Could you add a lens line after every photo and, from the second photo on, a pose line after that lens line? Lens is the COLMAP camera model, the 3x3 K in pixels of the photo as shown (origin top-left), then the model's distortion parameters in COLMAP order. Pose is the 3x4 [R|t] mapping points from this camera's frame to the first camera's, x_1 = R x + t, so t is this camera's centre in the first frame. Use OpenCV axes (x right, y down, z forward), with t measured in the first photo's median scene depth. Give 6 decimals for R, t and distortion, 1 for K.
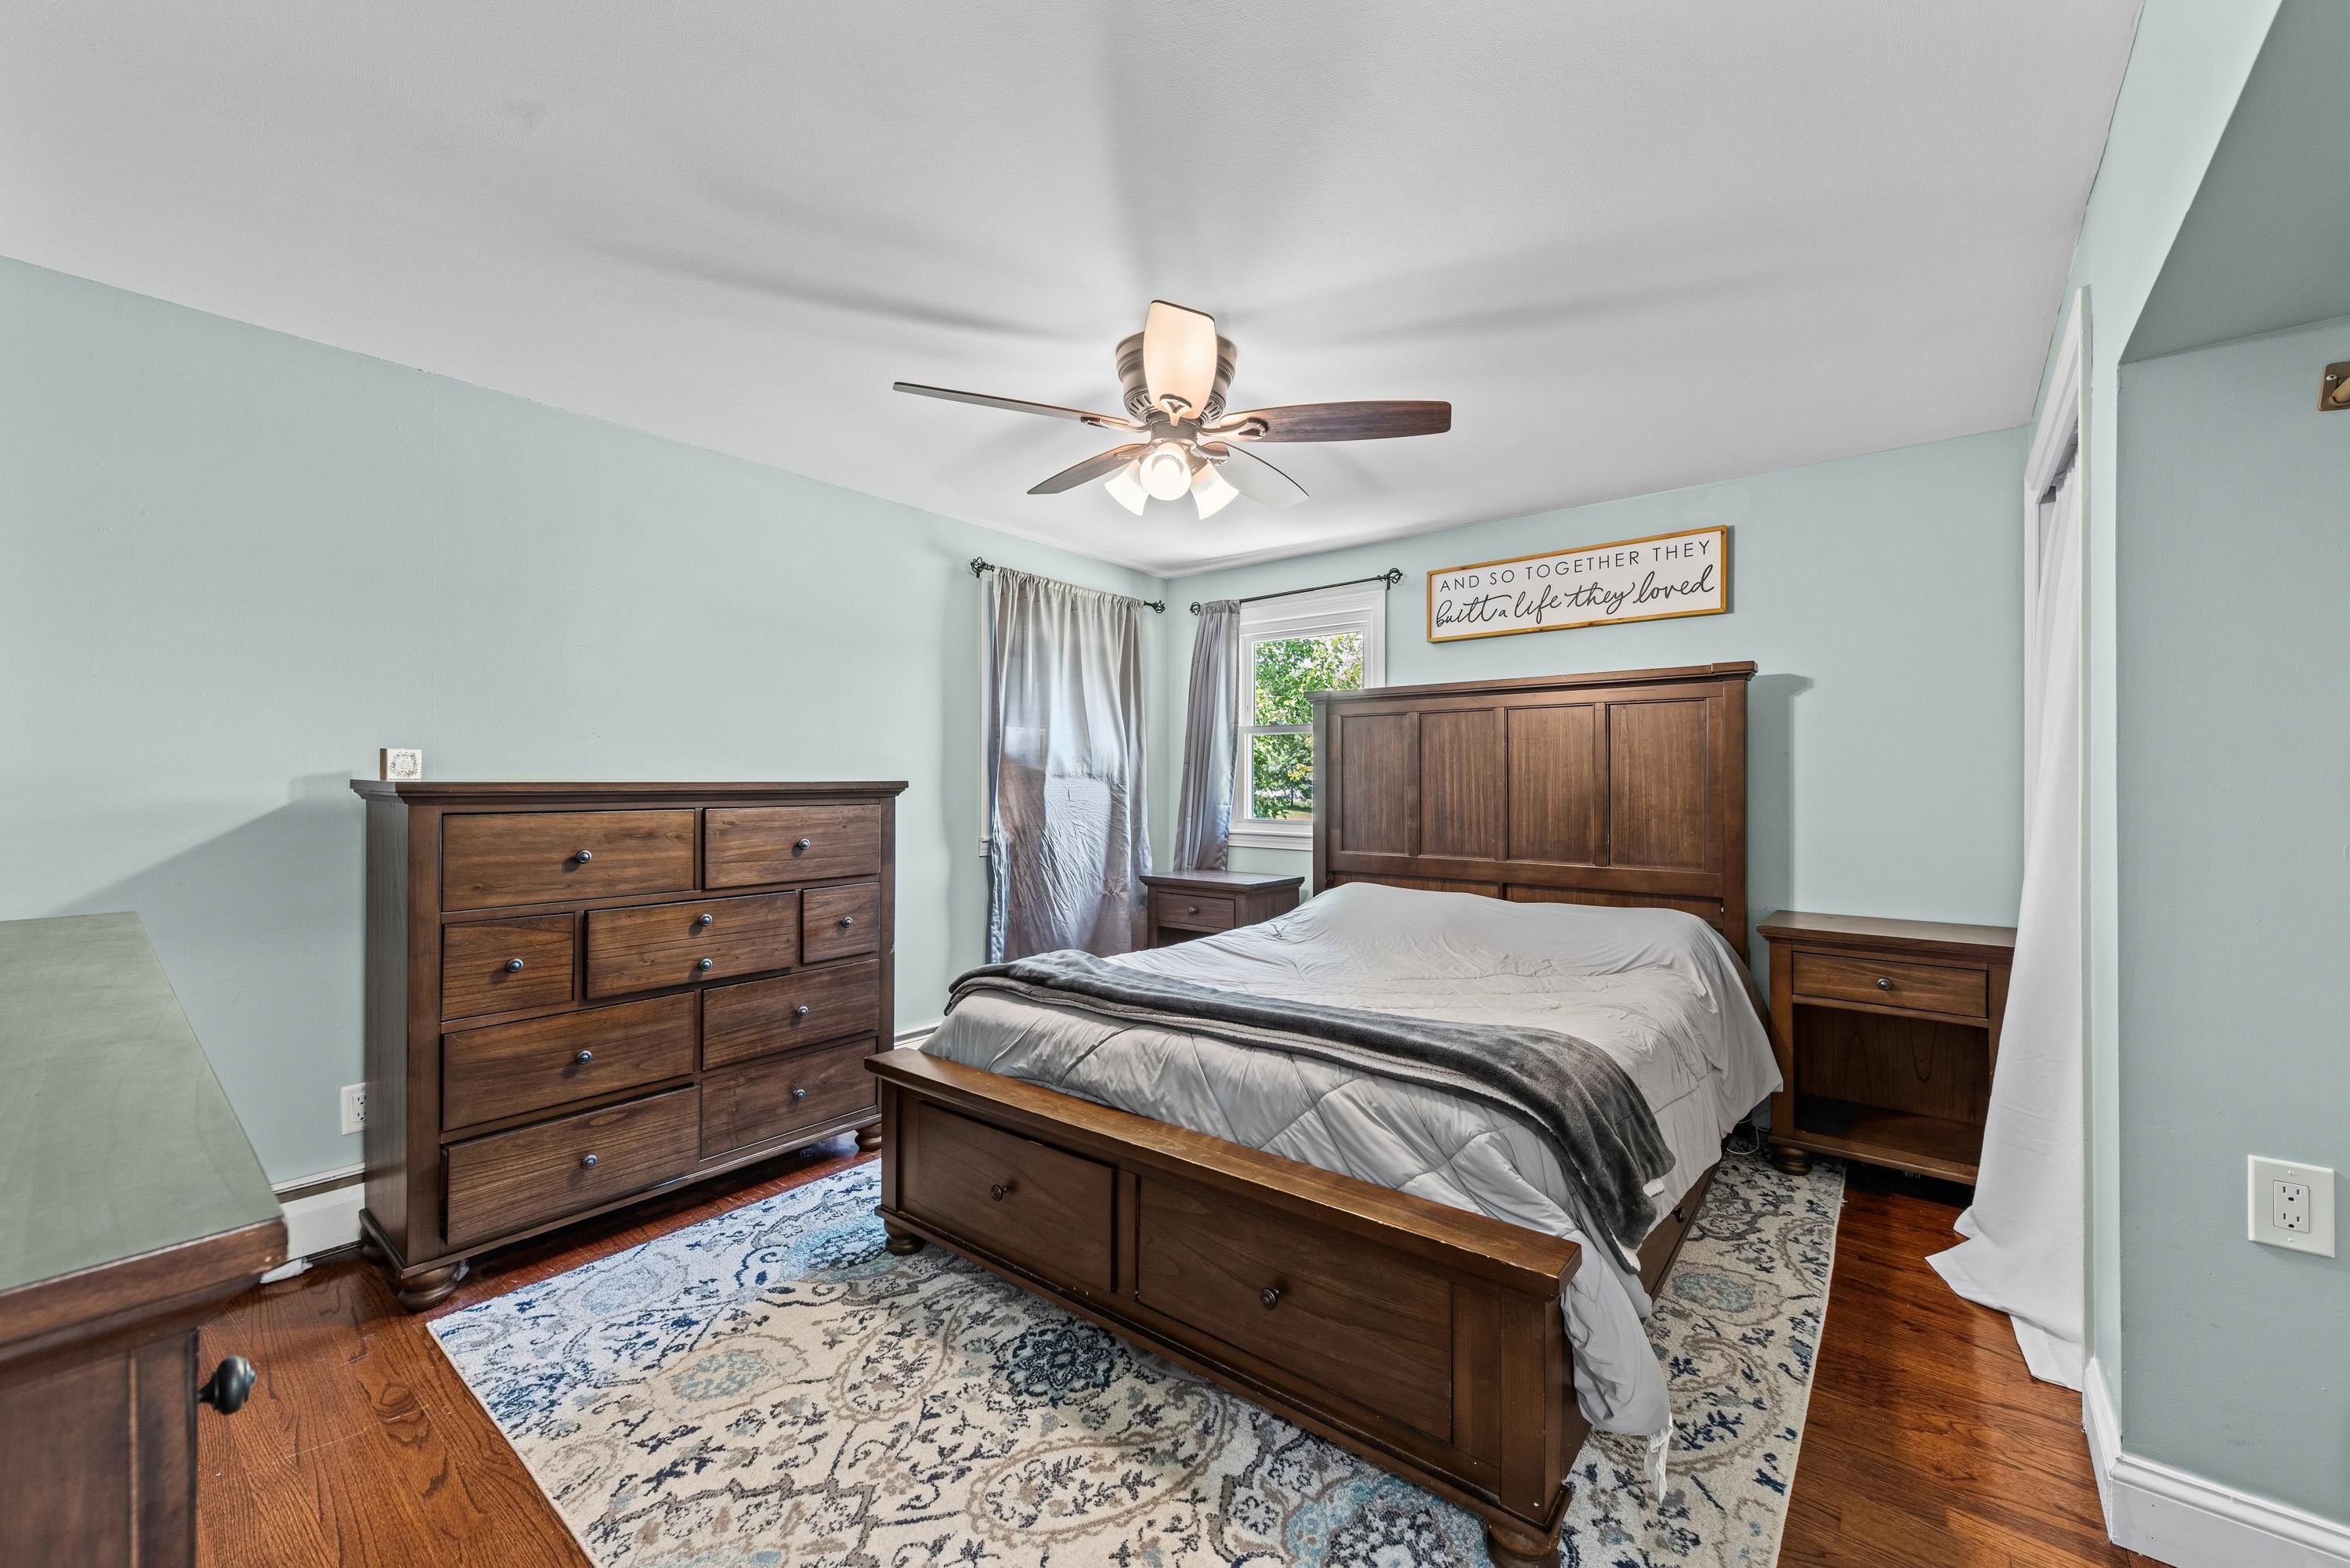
lens RADIAL K [[922.1, 0, 1187.9], [0, 922.1, 776.8], [0, 0, 1]] dist [0.008884, -0.003069]
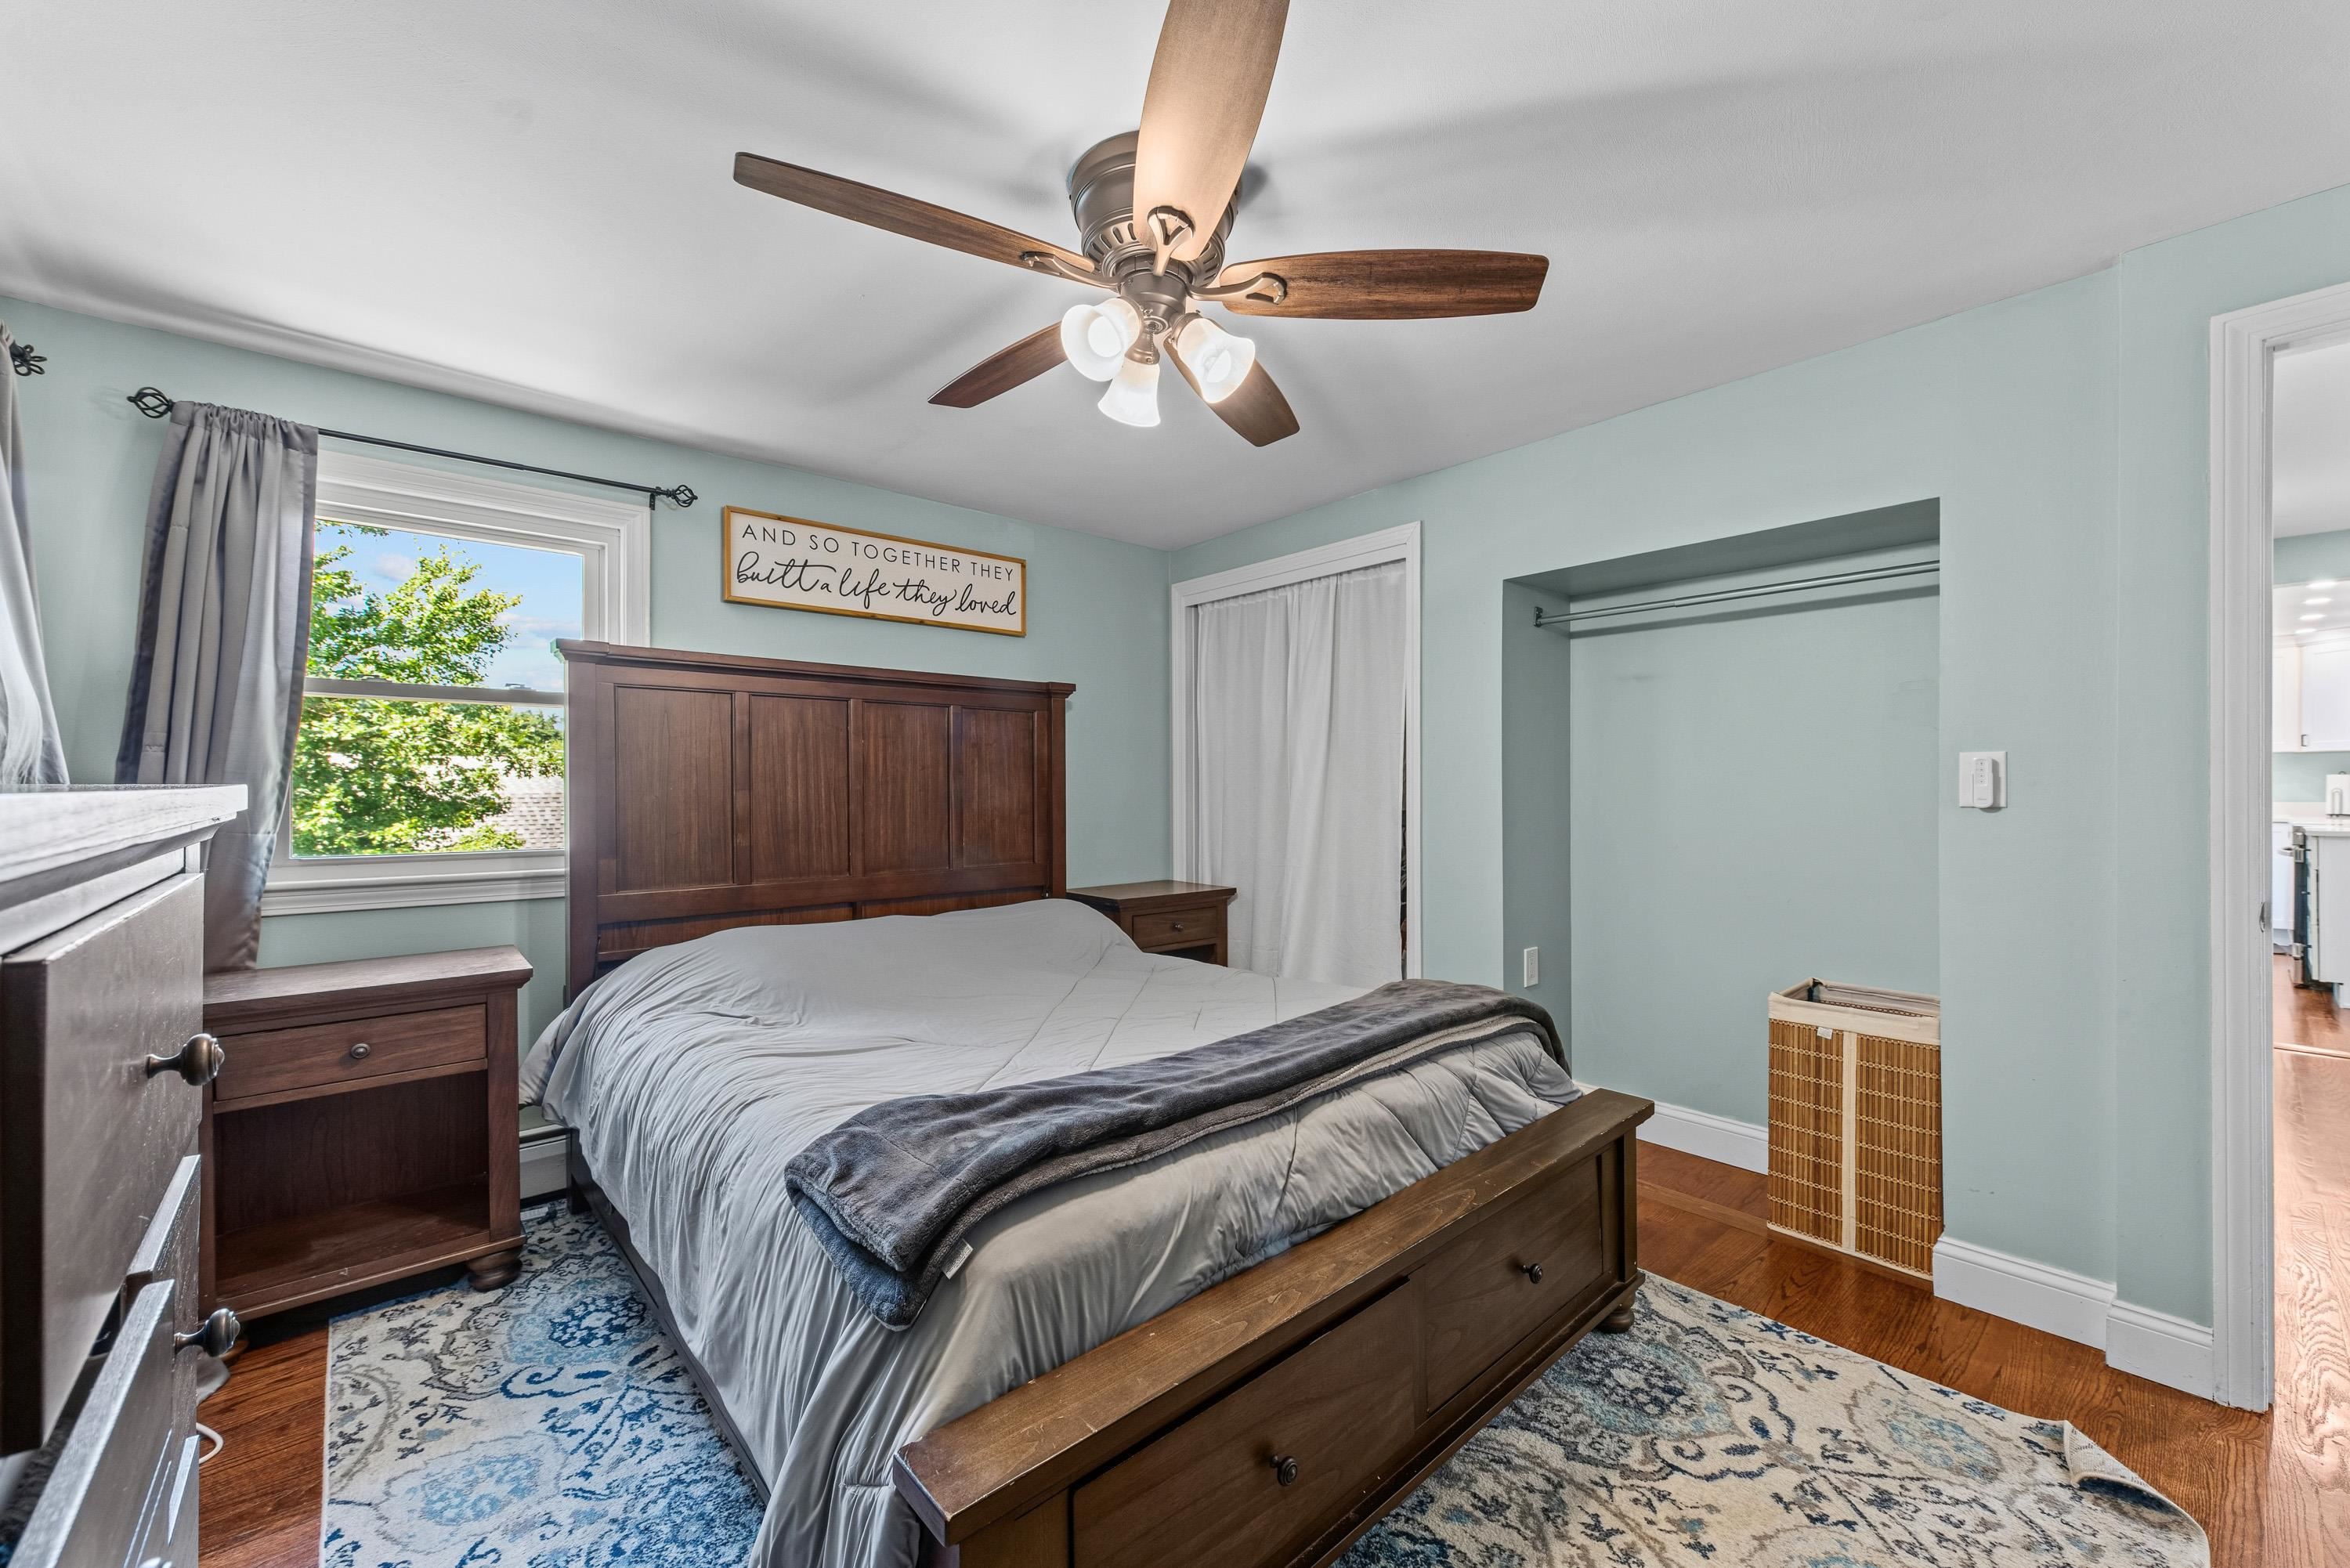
lens RADIAL K [[922.1, 0, 1185.9], [0, 922.1, 784.5], [0, 0, 1]] dist [0.008884, -0.003069]
pose [[0.168248, -0.002230, 0.985742, -0.483121], [-0.003560, 0.999990, 0.002870, 0.001660], [-0.985738, -0.003992, 0.168238, 0.576309]]
